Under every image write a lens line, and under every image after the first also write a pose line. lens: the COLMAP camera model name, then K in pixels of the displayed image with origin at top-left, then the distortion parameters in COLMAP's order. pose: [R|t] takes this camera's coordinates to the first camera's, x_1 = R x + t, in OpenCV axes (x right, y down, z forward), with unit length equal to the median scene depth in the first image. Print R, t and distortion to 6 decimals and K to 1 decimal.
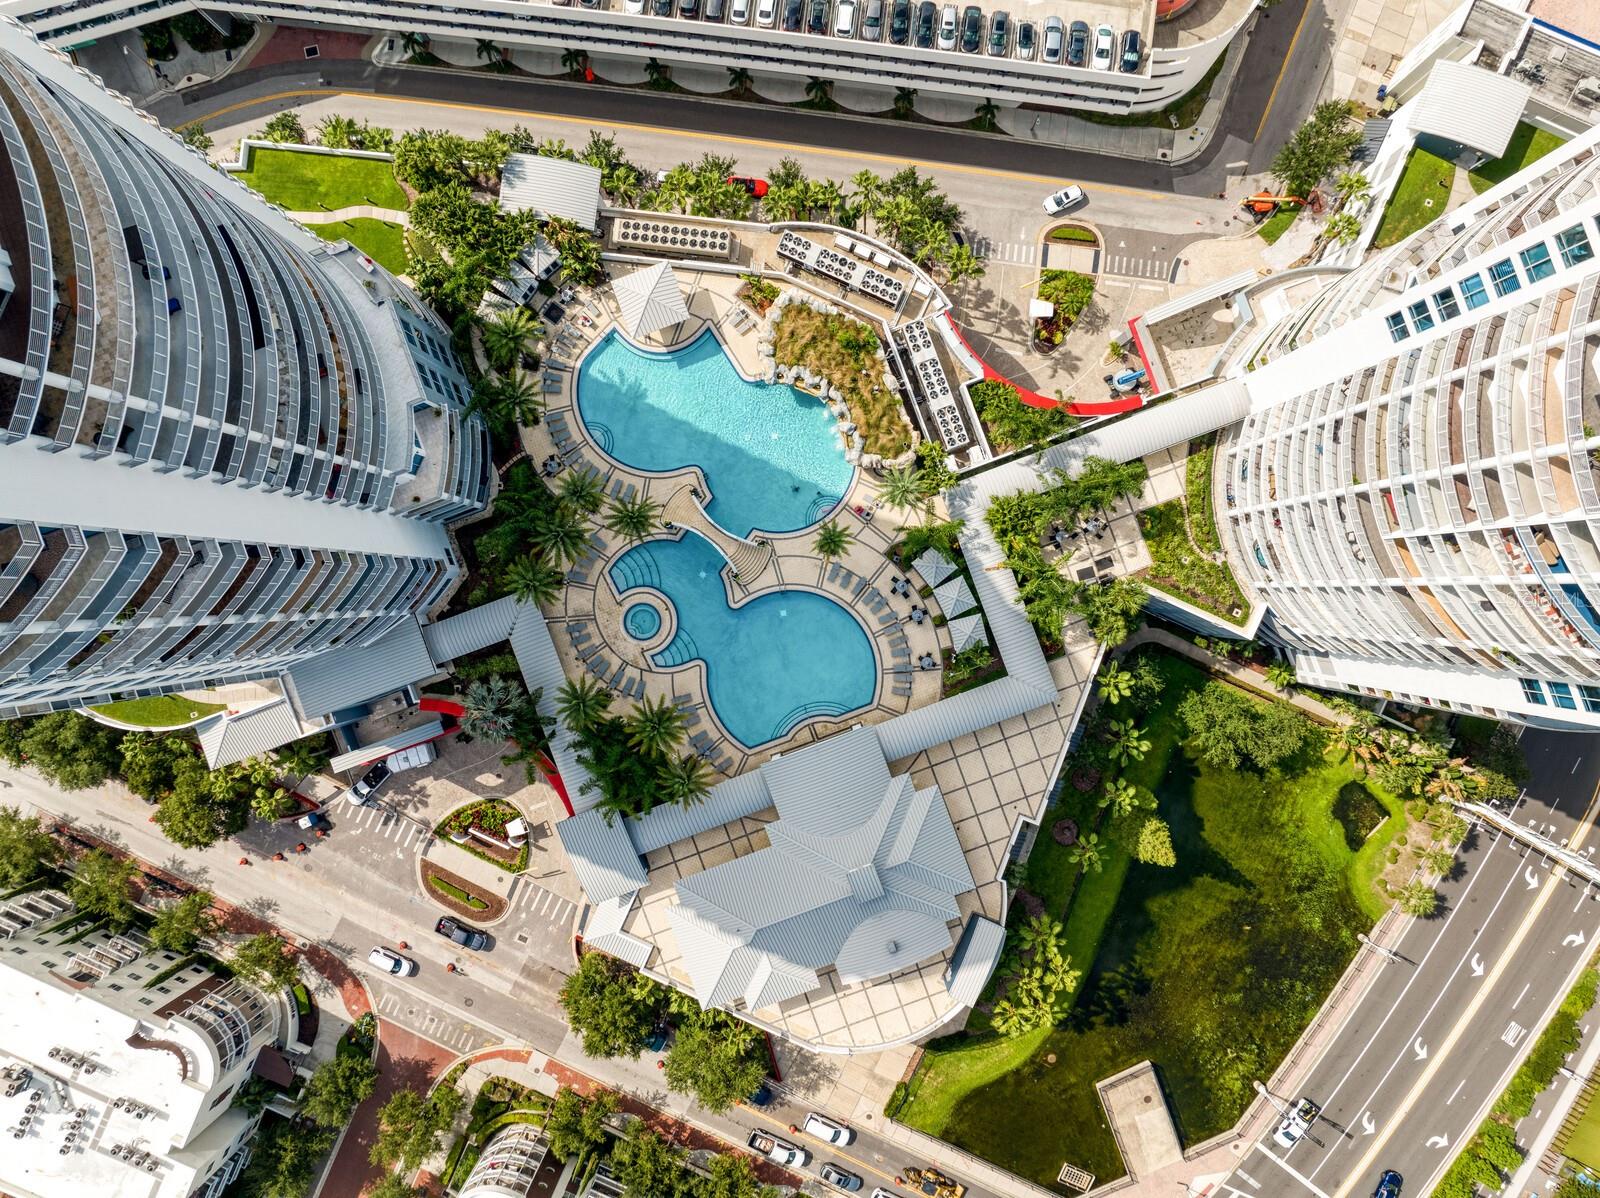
lens RADIAL K [[1122.9, 0, 800.0], [0, 1122.9, 599.0], [0, 0, 1]] dist [-0.052079, 0.027994]
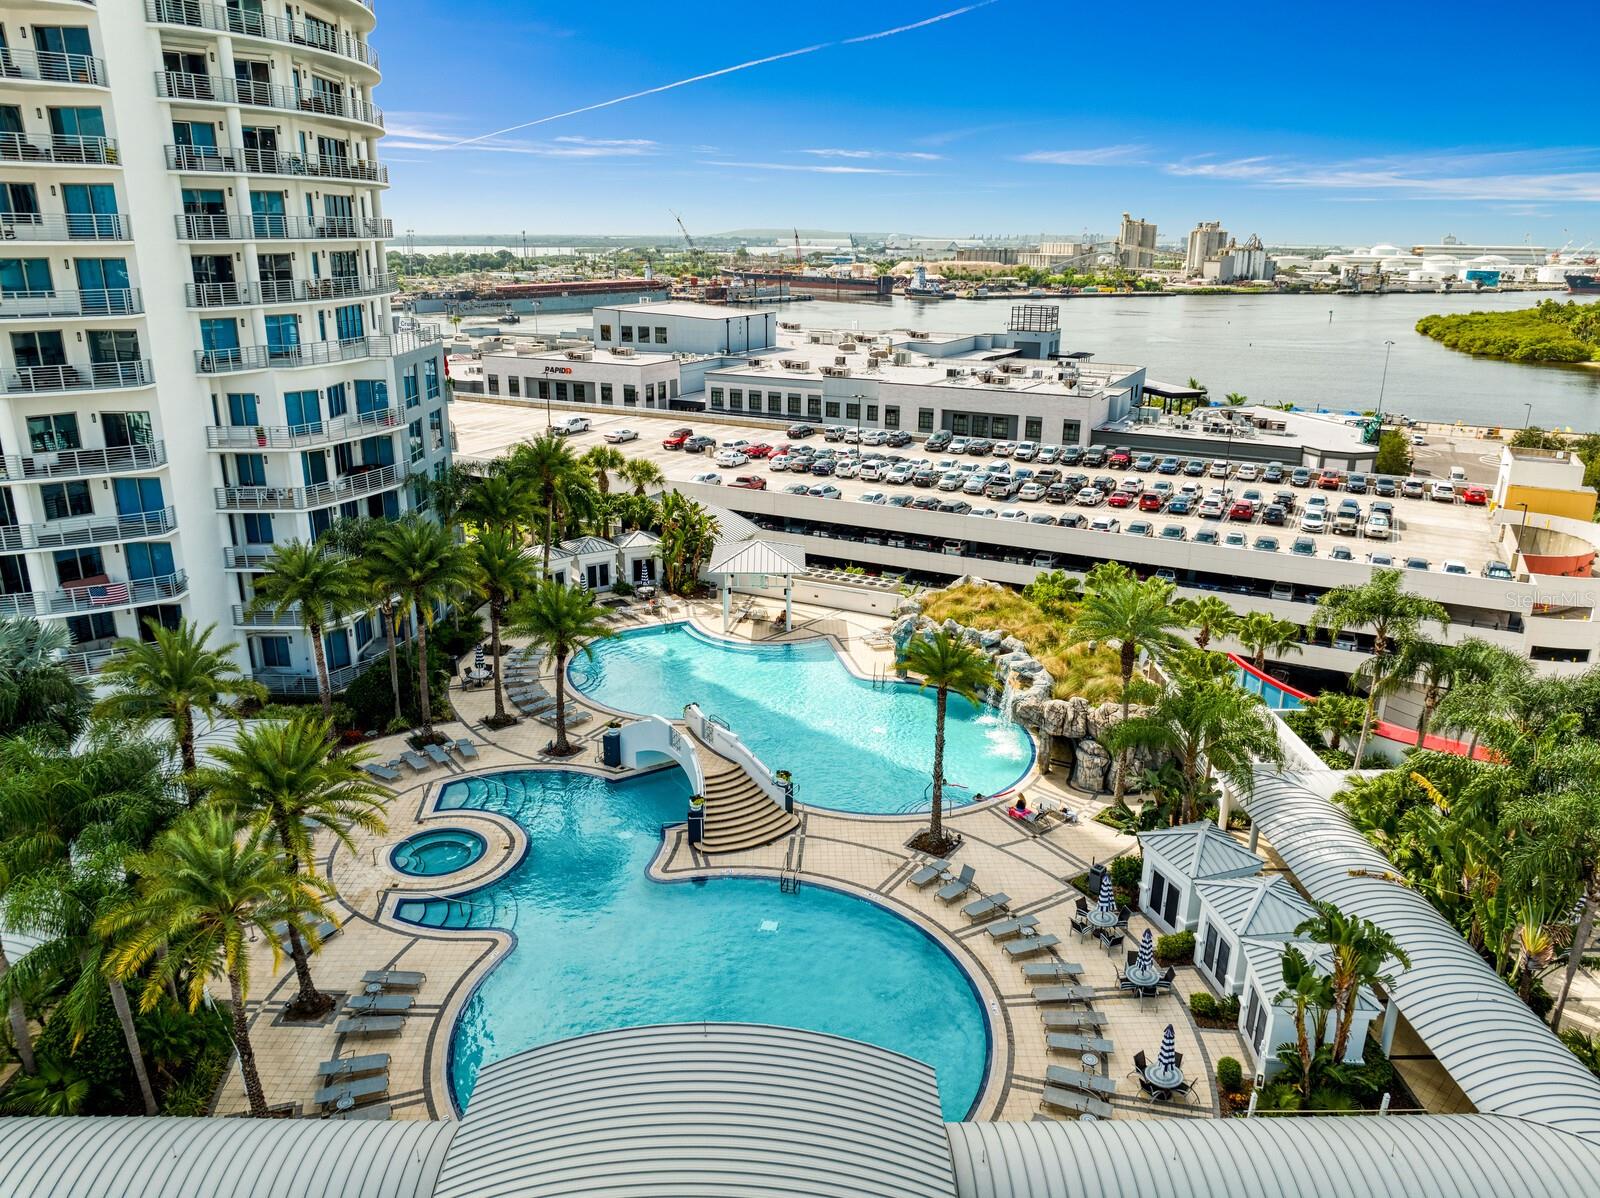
lens RADIAL K [[1133.6, 0, 797.3], [0, 1133.6, 593.0], [0, 0, 1]] dist [-0.072244, 0.046901]
pose [[0.938841, 0.120889, -0.322433, 0.101308], [-0.344026, 0.288615, -0.893503, 0.313082], [-0.014956, 0.949783, 0.312552, 0.786152]]
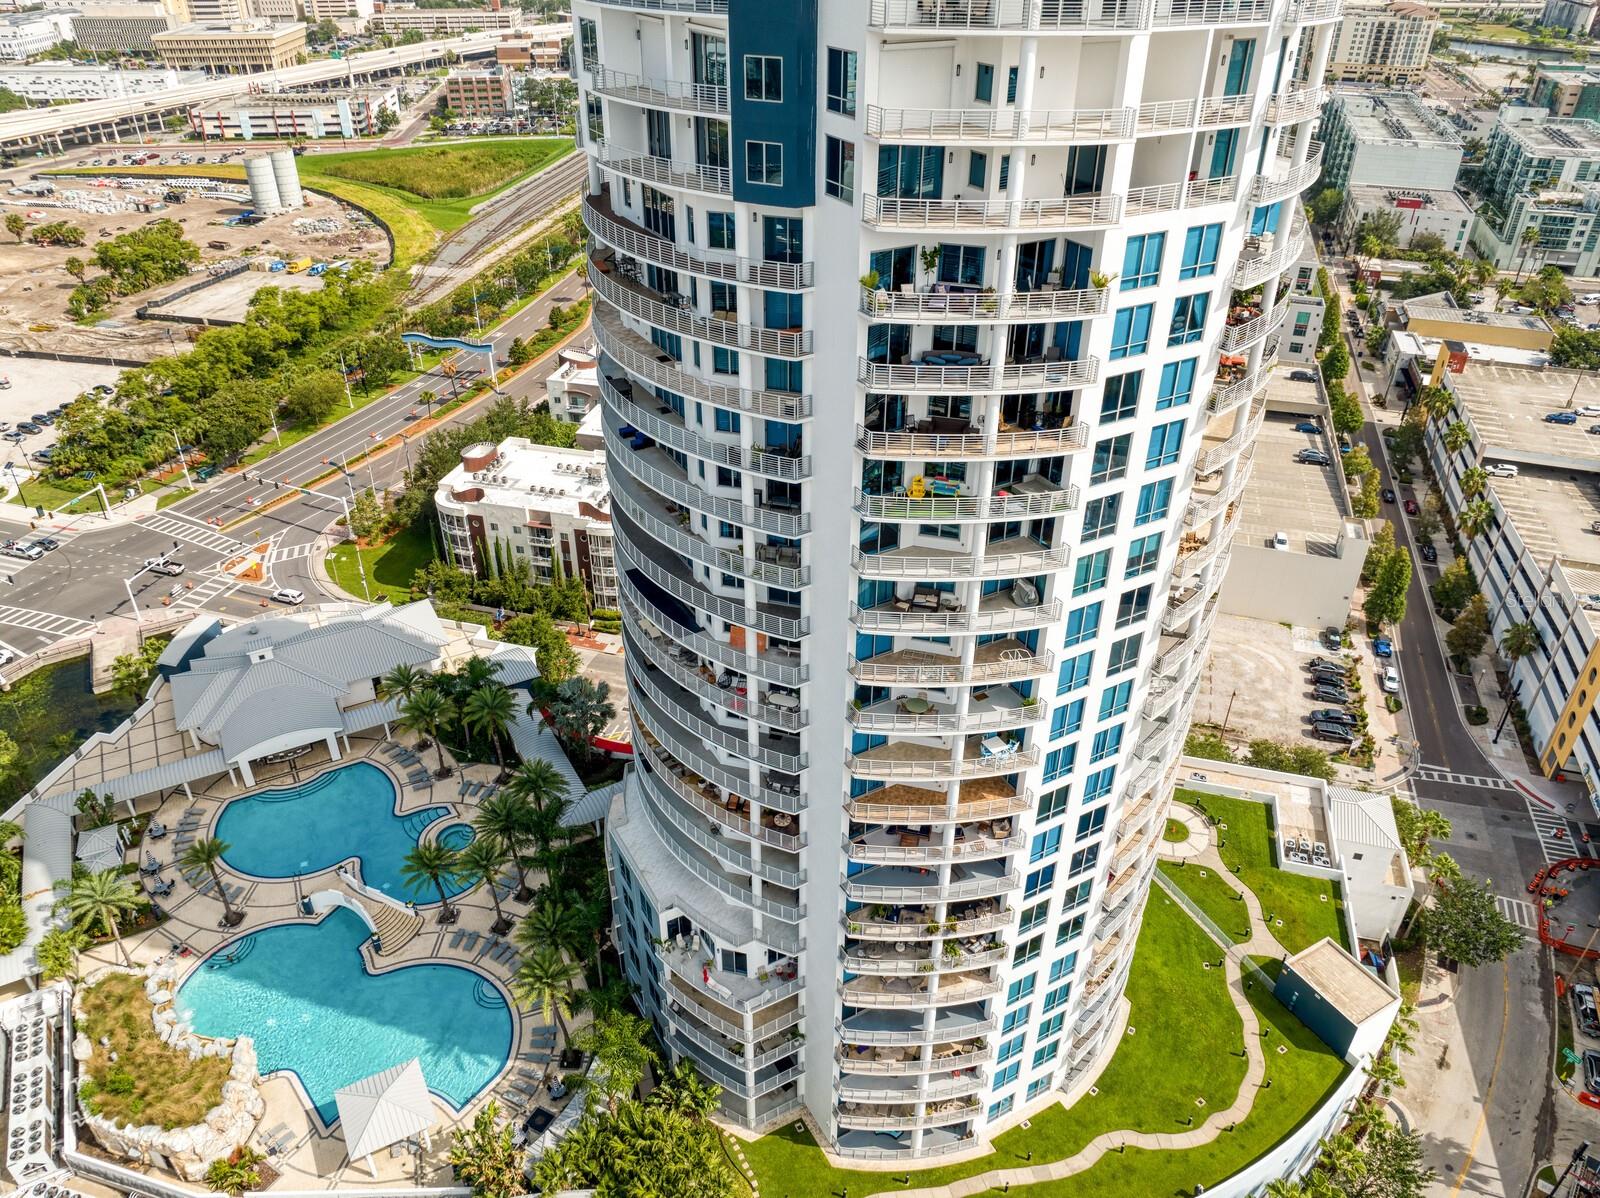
lens RADIAL K [[1133.6, 0, 797.3], [0, 1133.6, 593.0], [0, 0, 1]] dist [-0.072244, 0.046901]
pose [[-0.988312, 0.084830, -0.126661, -0.325188], [-0.152334, -0.518005, 0.841704, -0.722270], [0.005790, 0.851161, 0.524873, 0.324053]]
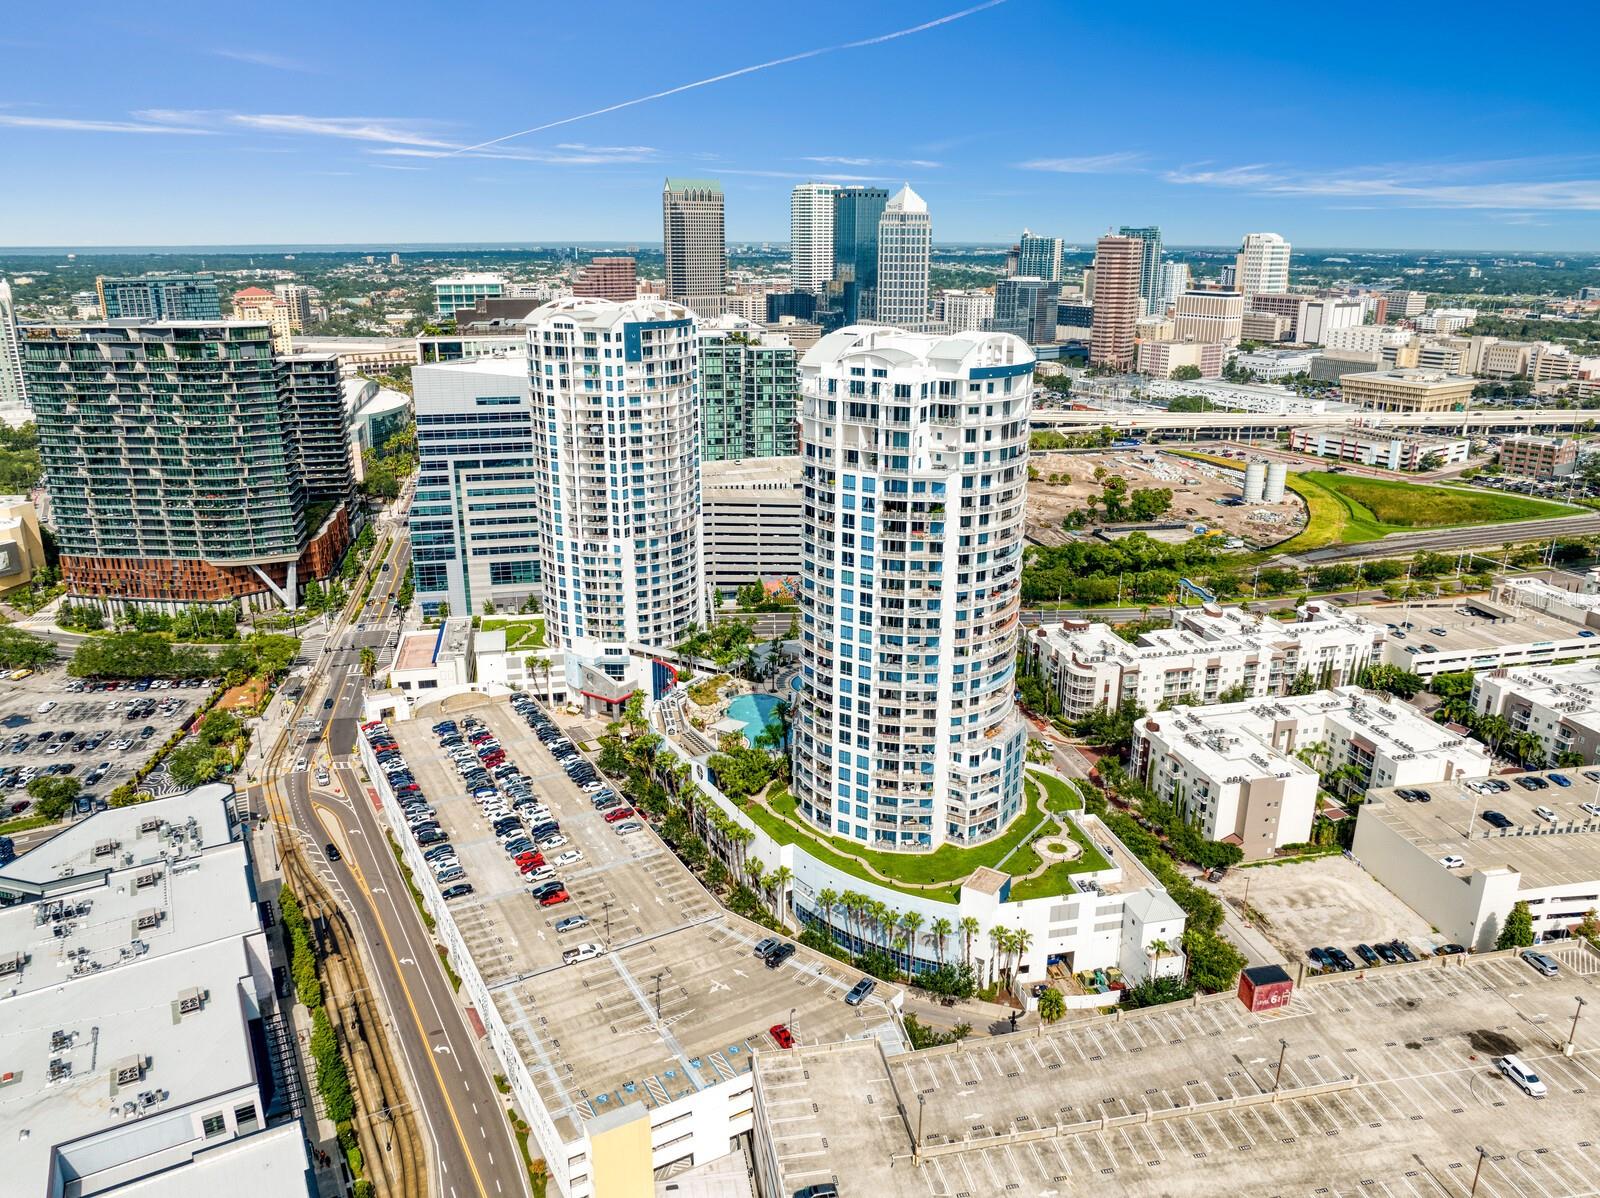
lens RADIAL K [[1110.2, 0, 821.2], [0, 1110.2, 601.4], [0, 0, 1]] dist [0.022377, -0.104192]
pose [[-0.615265, -0.239026, 0.751209, -1.729677], [0.788261, -0.174846, 0.589978, -1.304364], [-0.009674, 0.955142, 0.295992, 0.137552]]
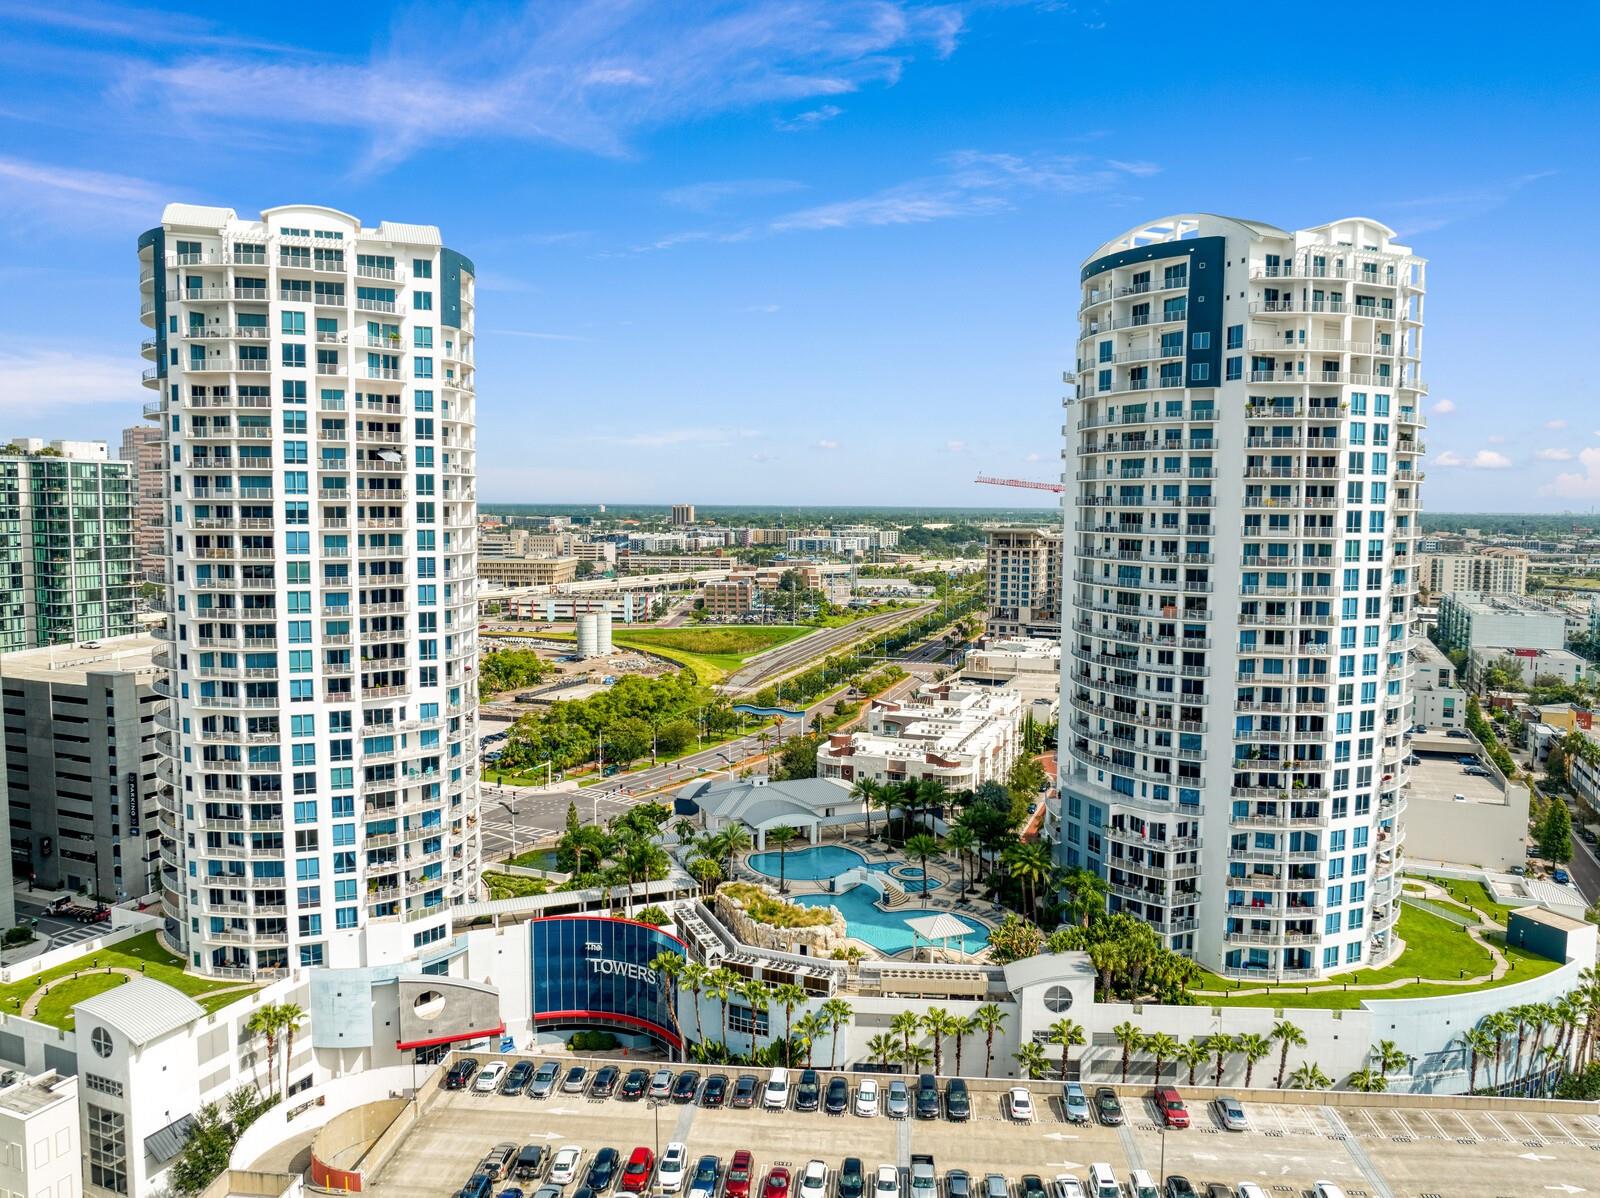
lens RADIAL K [[1122.9, 0, 800.0], [0, 1122.9, 599.0], [0, 0, 1]] dist [-0.052079, 0.027994]
pose [[-0.999312, 0.005312, -0.036696, 0.052484], [-0.036989, -0.074305, 0.996549, -1.365478], [0.002567, 0.997221, 0.074451, 0.549984]]
